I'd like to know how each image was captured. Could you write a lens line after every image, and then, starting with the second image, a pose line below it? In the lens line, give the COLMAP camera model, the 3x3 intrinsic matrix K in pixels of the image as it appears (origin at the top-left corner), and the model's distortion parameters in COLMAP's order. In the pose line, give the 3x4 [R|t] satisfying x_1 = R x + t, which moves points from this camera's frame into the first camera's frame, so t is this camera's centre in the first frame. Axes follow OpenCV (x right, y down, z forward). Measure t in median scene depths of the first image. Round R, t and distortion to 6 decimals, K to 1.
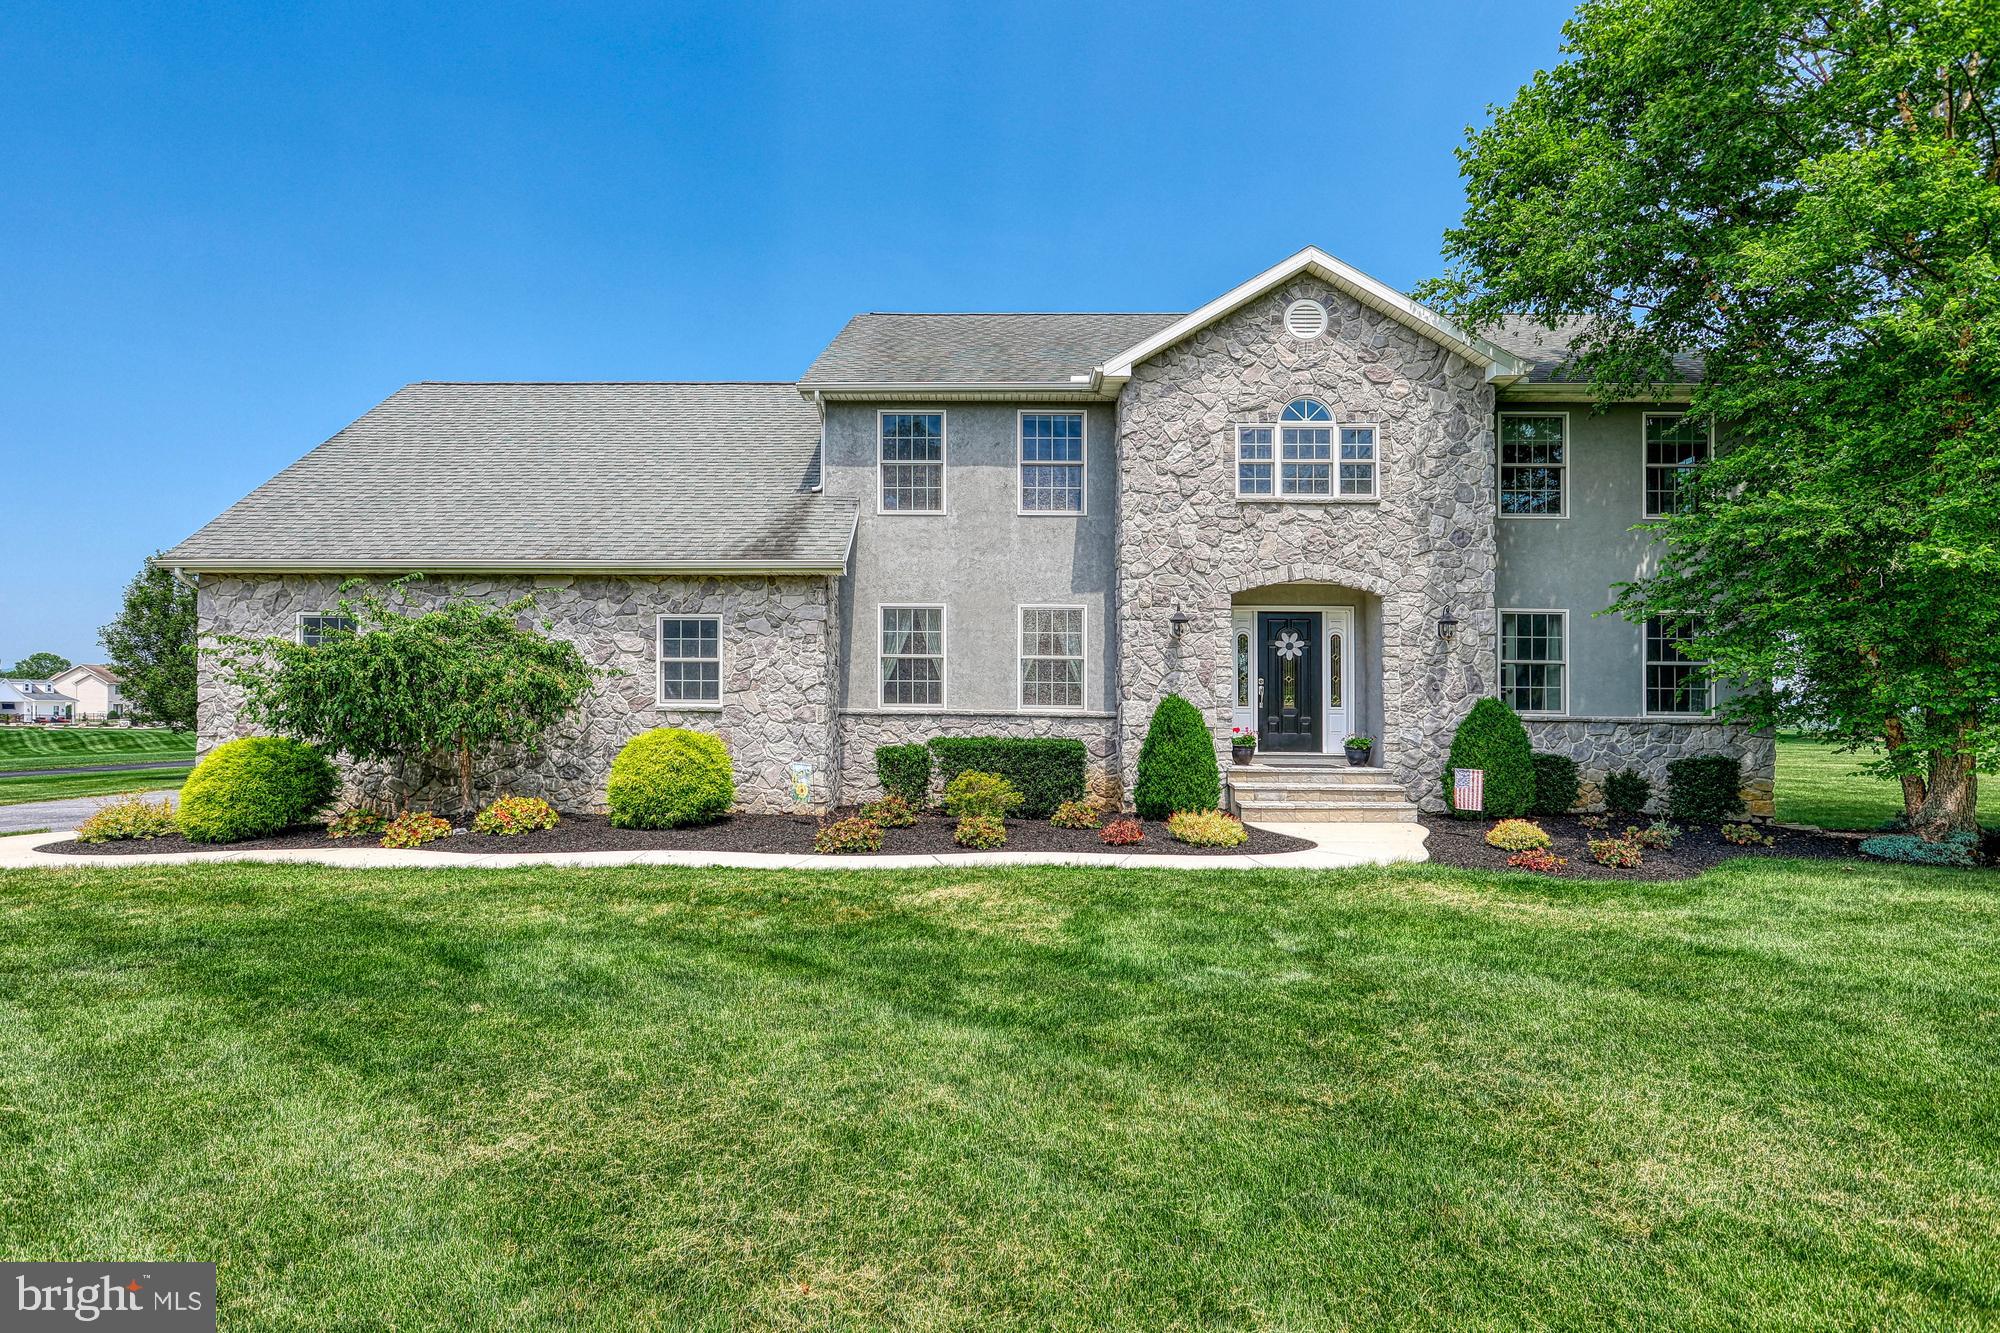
lens RADIAL K [[1040.7, 0, 1005.1], [0, 1040.7, 702.9], [0, 0, 1]] dist [-0.000474, 0.000215]
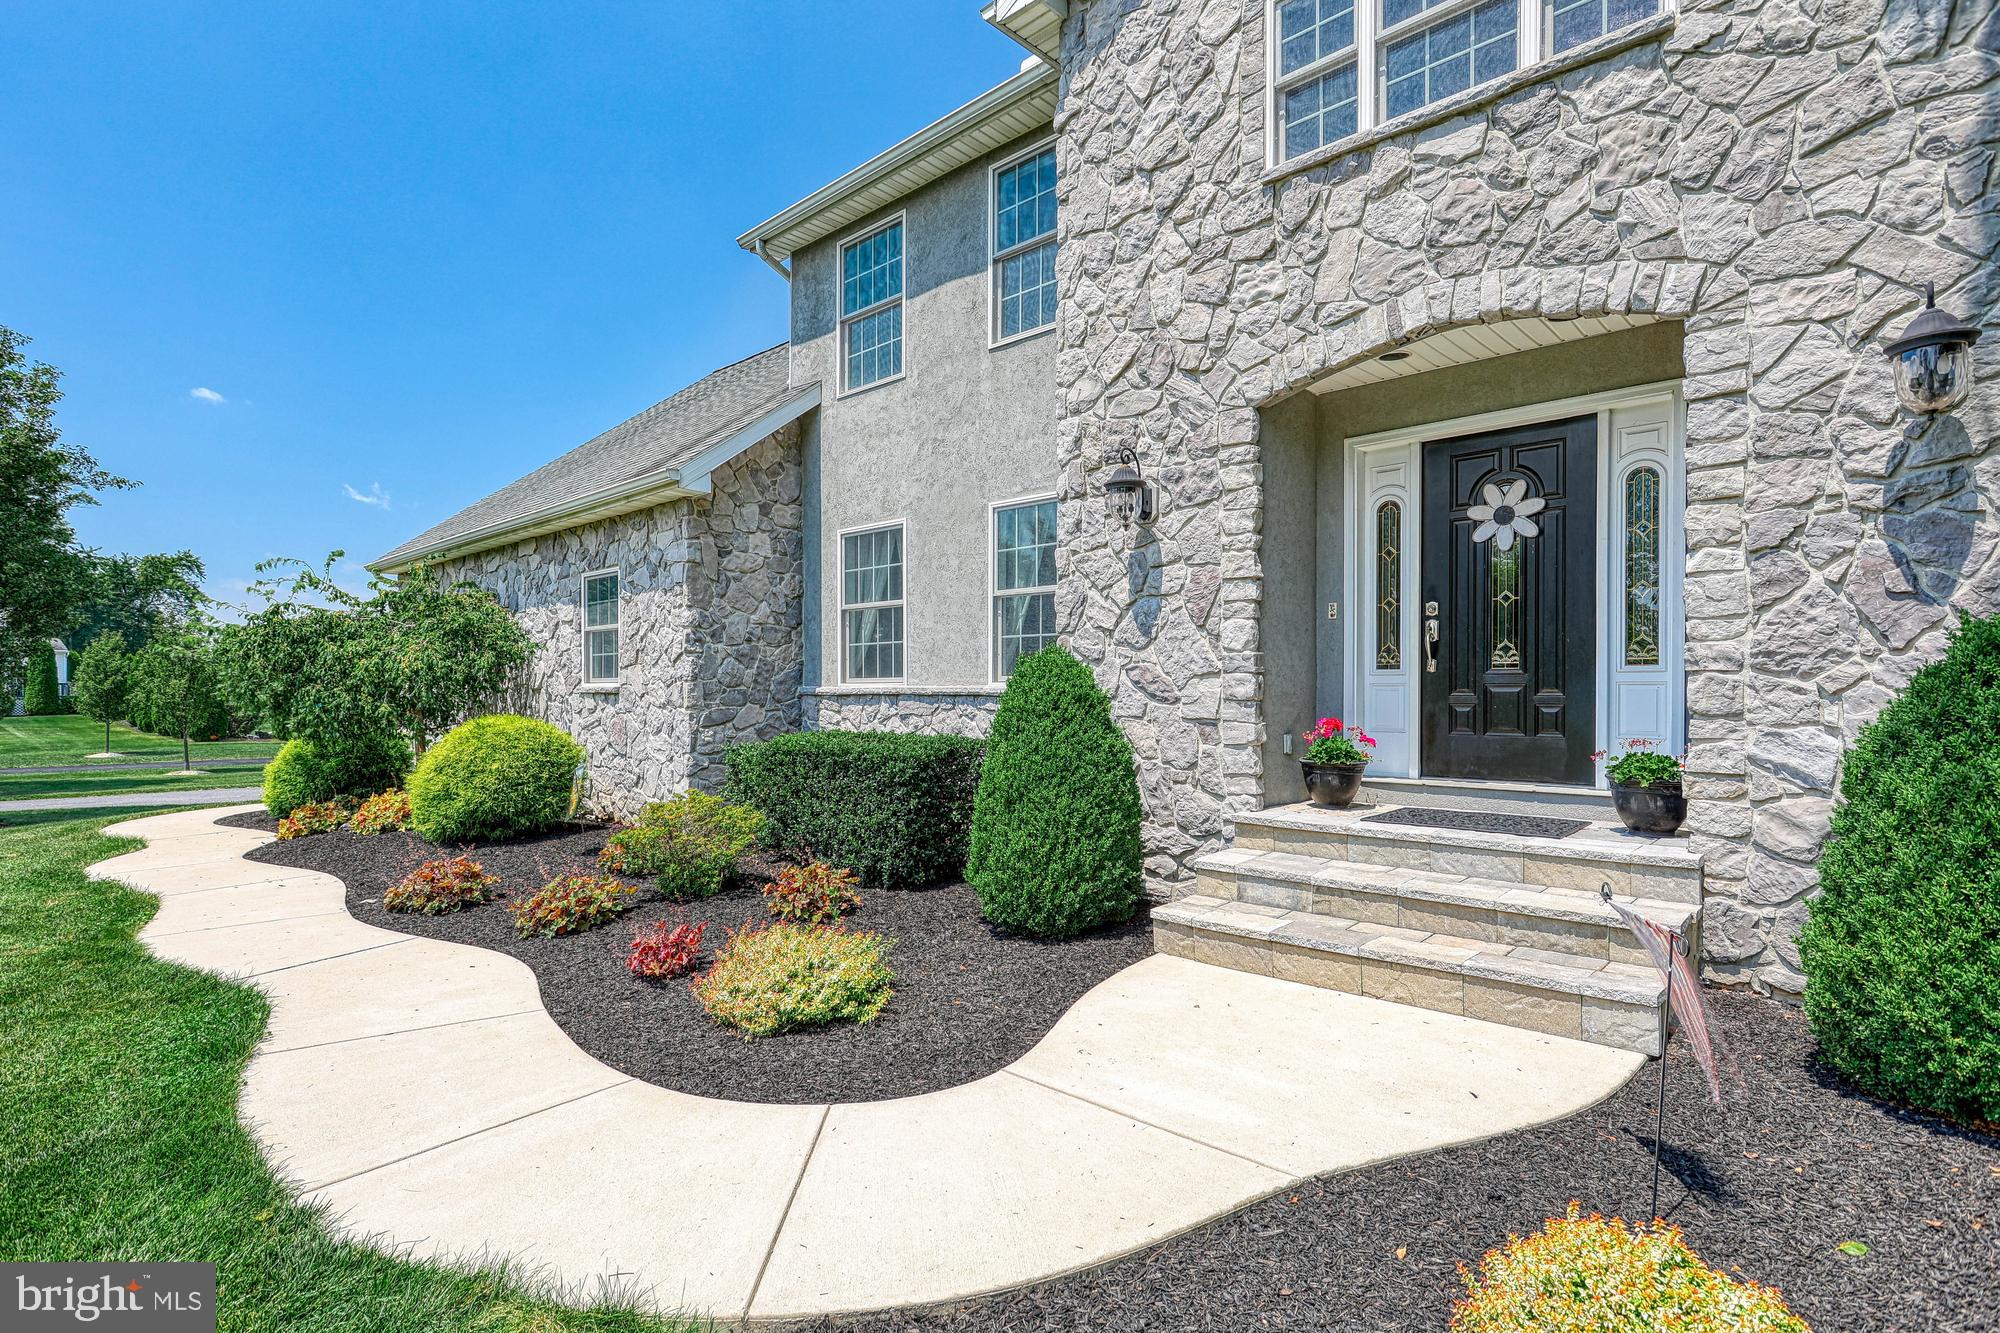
lens RADIAL K [[979.2, 0, 1110.3], [0, 979.2, 701.6], [0, 0, 1]] dist [0.000776, 0.000512]
pose [[0.727824, -0.002535, -0.685759, 0.443827], [0.015896, 0.999787, 0.013174, 0.009791], [0.685579, -0.020489, 0.727709, 0.659499]]
